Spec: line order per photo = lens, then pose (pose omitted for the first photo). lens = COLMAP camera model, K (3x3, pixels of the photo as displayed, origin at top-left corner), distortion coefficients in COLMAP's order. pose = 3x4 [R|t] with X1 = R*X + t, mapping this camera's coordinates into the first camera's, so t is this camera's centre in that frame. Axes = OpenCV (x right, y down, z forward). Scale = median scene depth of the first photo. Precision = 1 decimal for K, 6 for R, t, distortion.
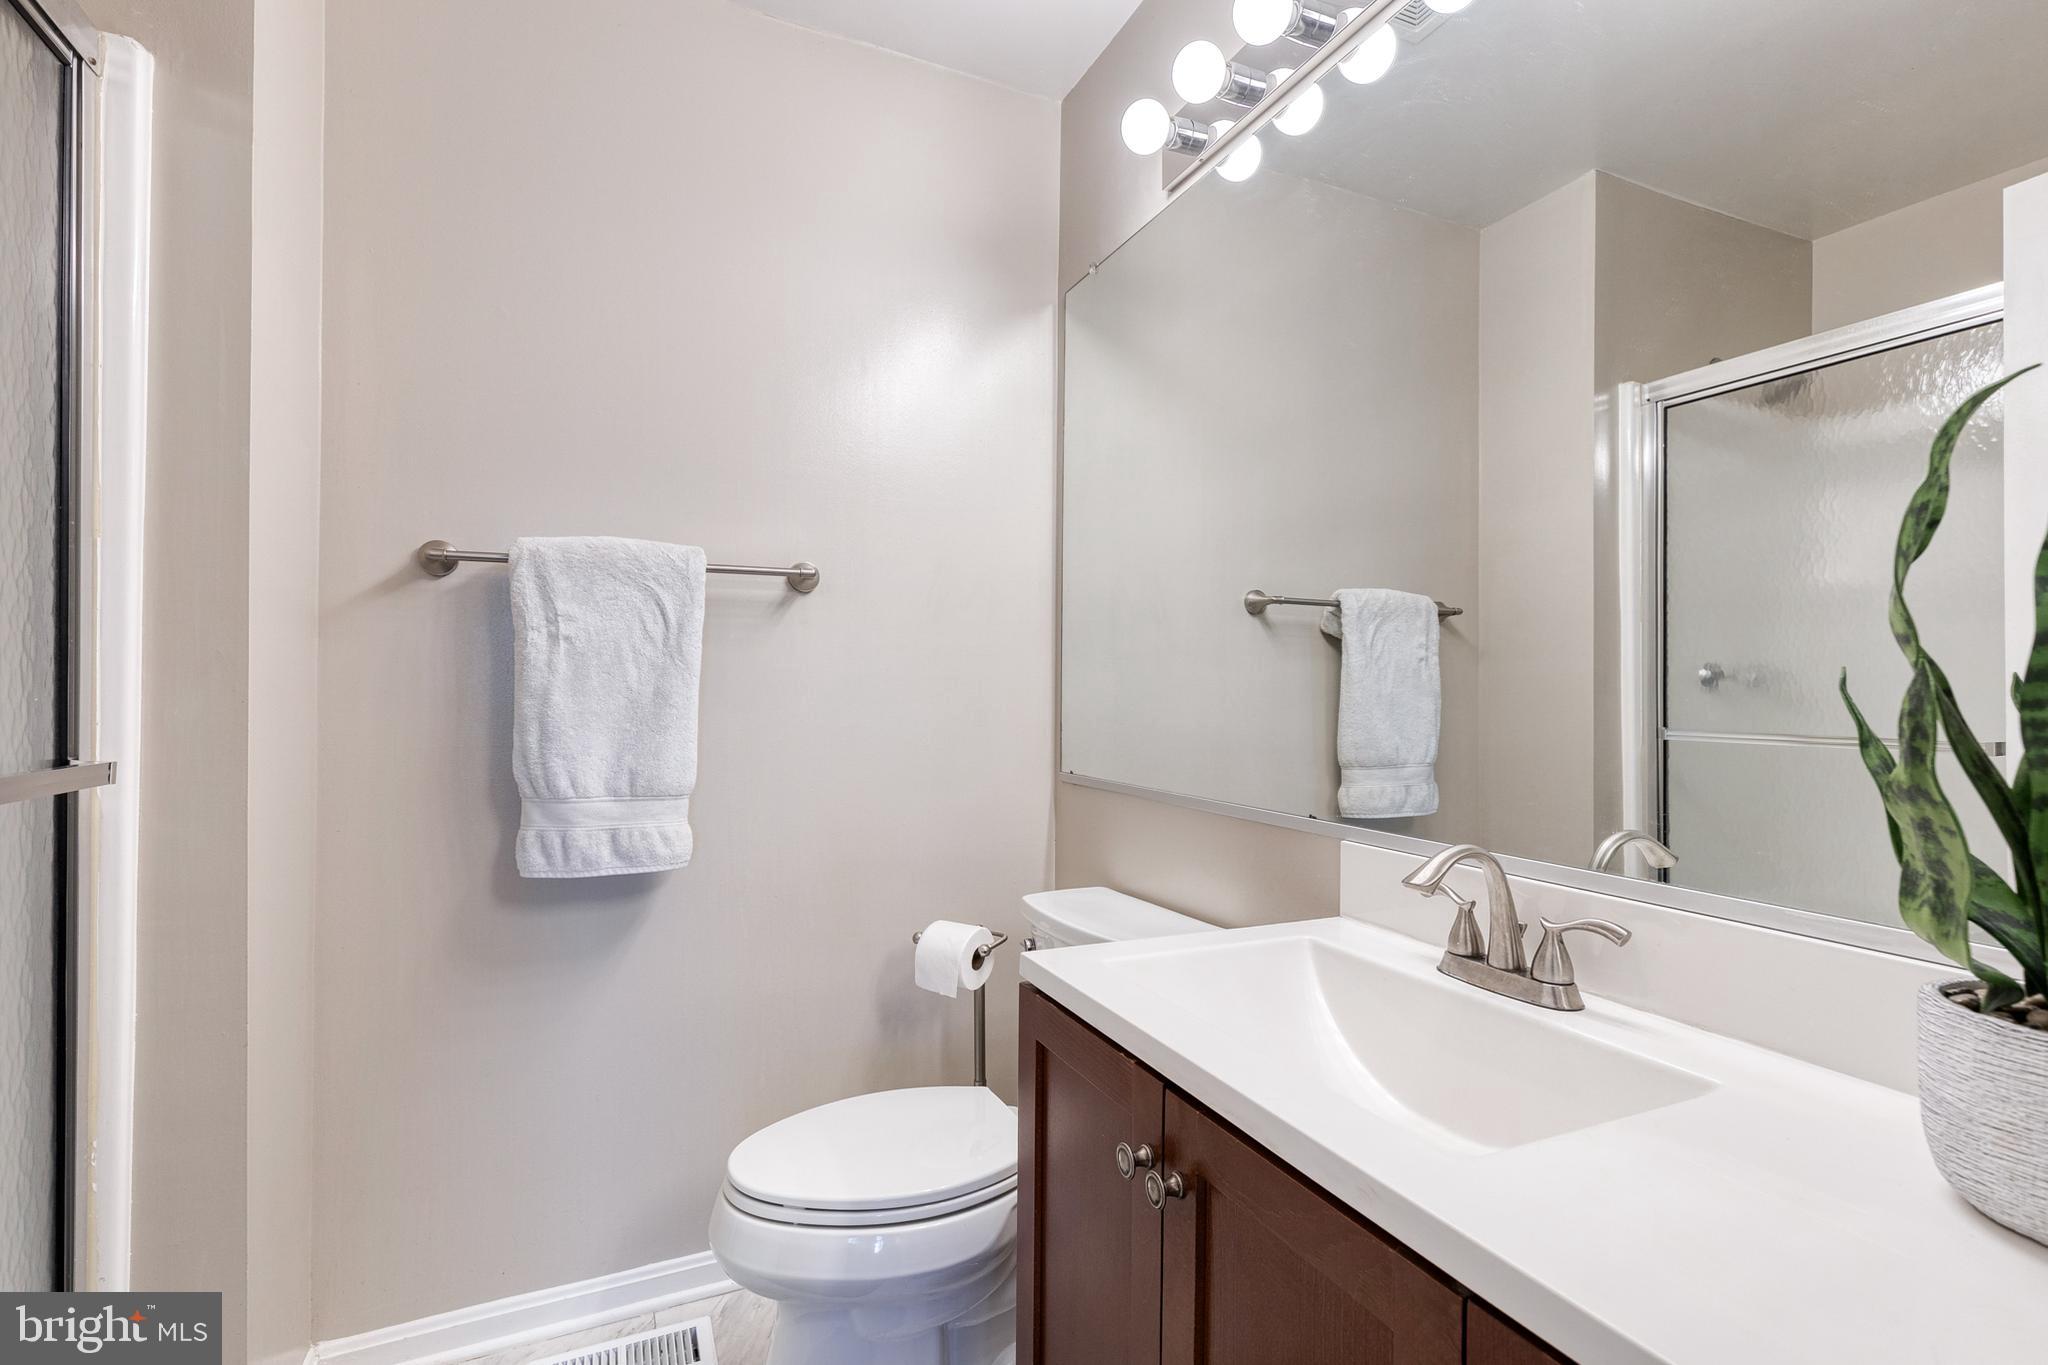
lens RADIAL K [[938.7, 0, 1036.6], [0, 938.7, 676.4], [0, 0, 1]] dist [0.017870, -0.003331]
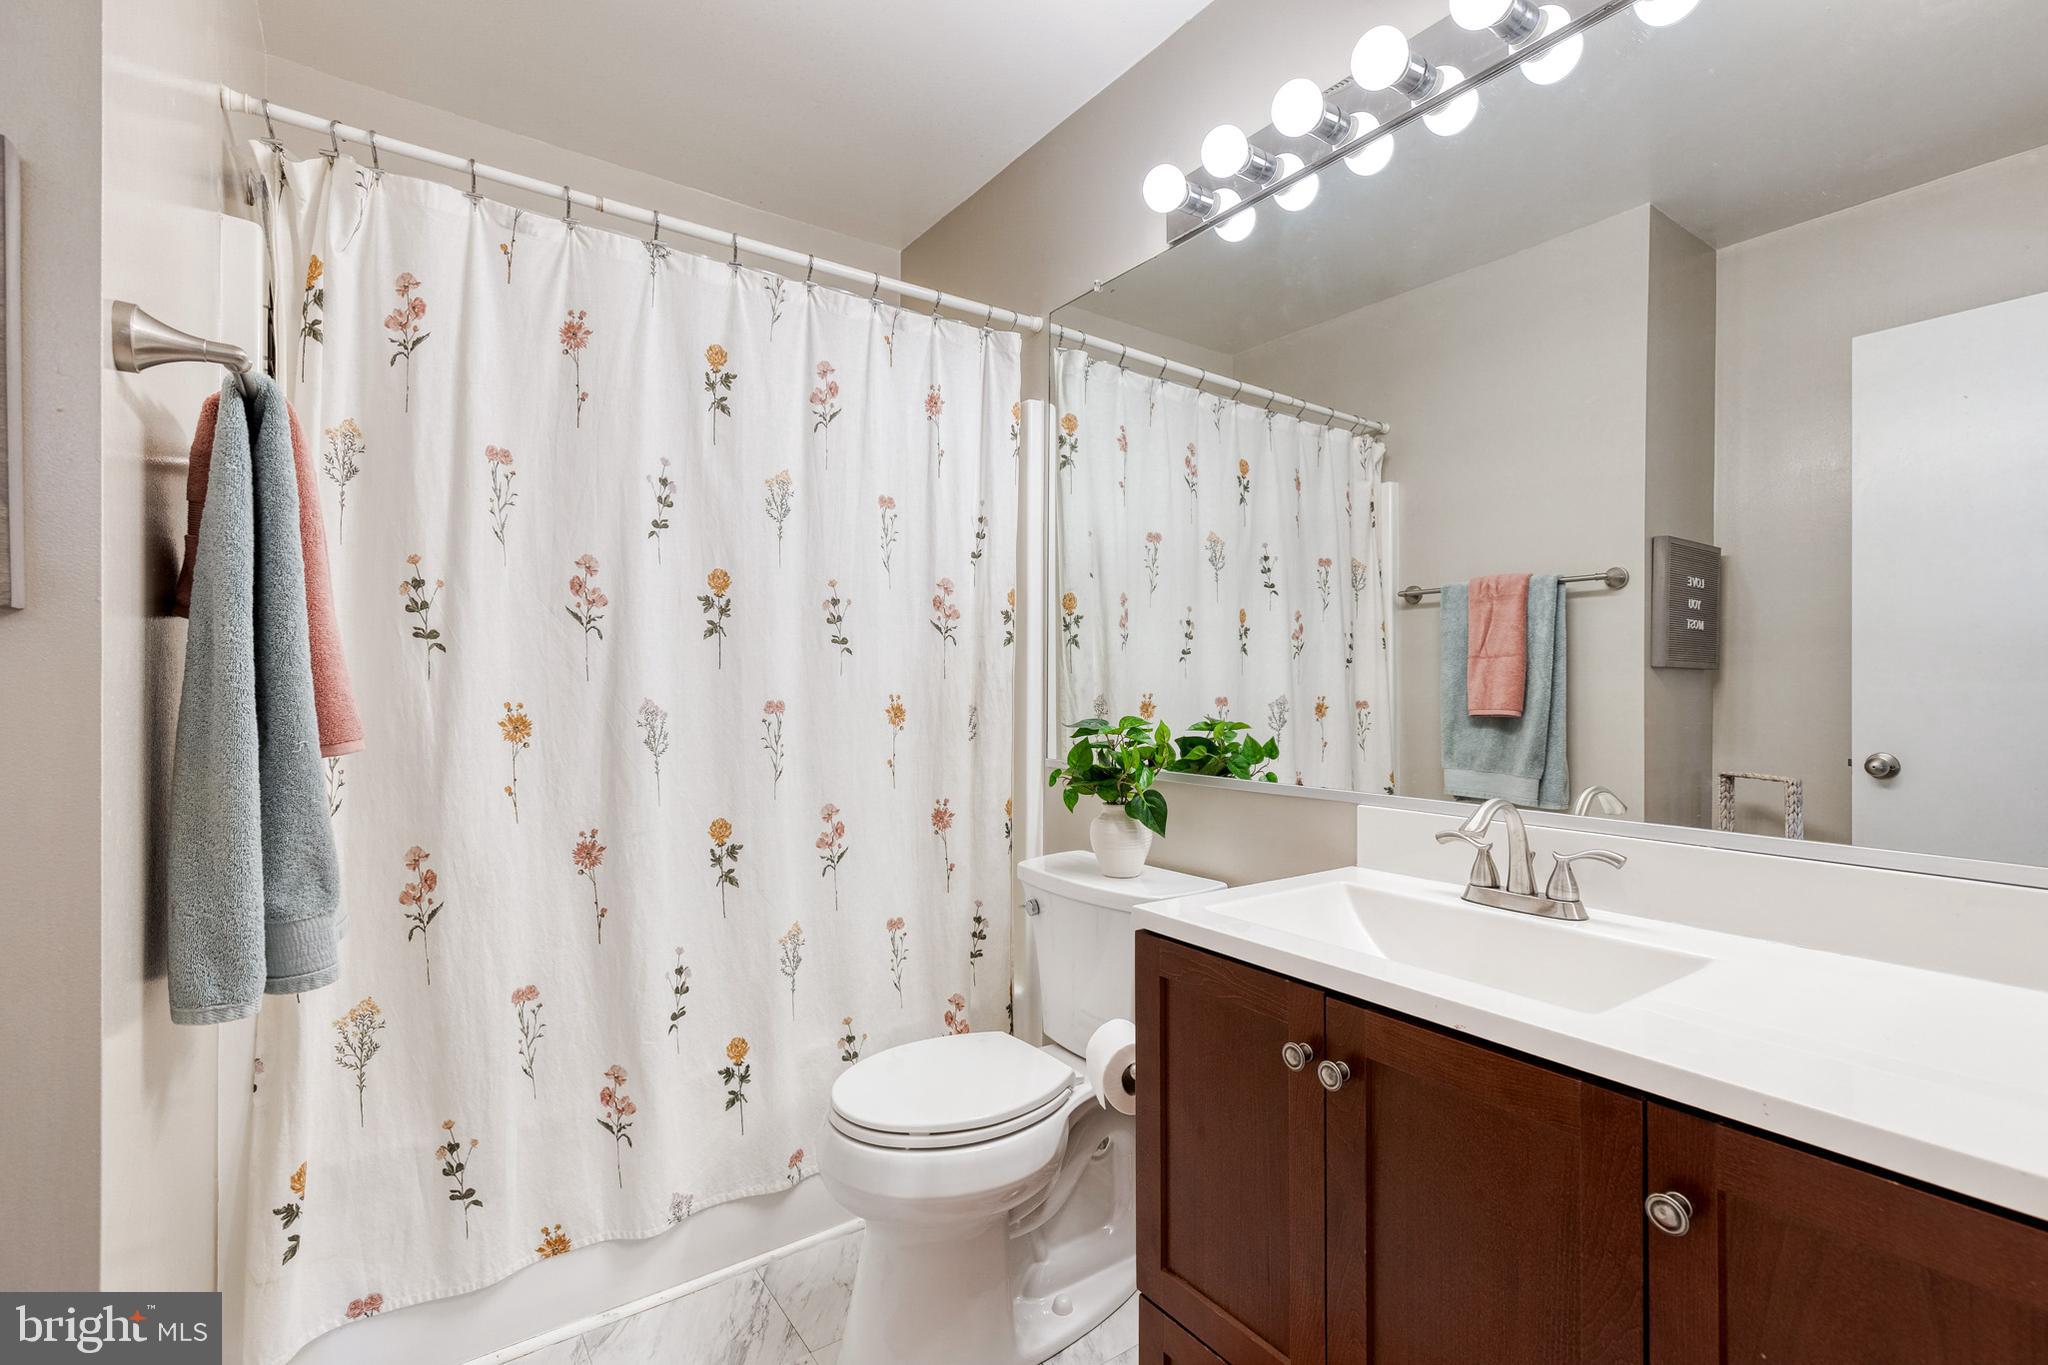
lens RADIAL K [[938.7, 0, 1002.2], [0, 938.7, 679.7], [0, 0, 1]] dist [0.017870, -0.003331]
pose [[0.980307, -0.004945, 0.197419, -0.442272], [0.003131, 0.999950, 0.009500, 0.000830], [-0.197456, -0.008694, 0.980273, -0.124039]]
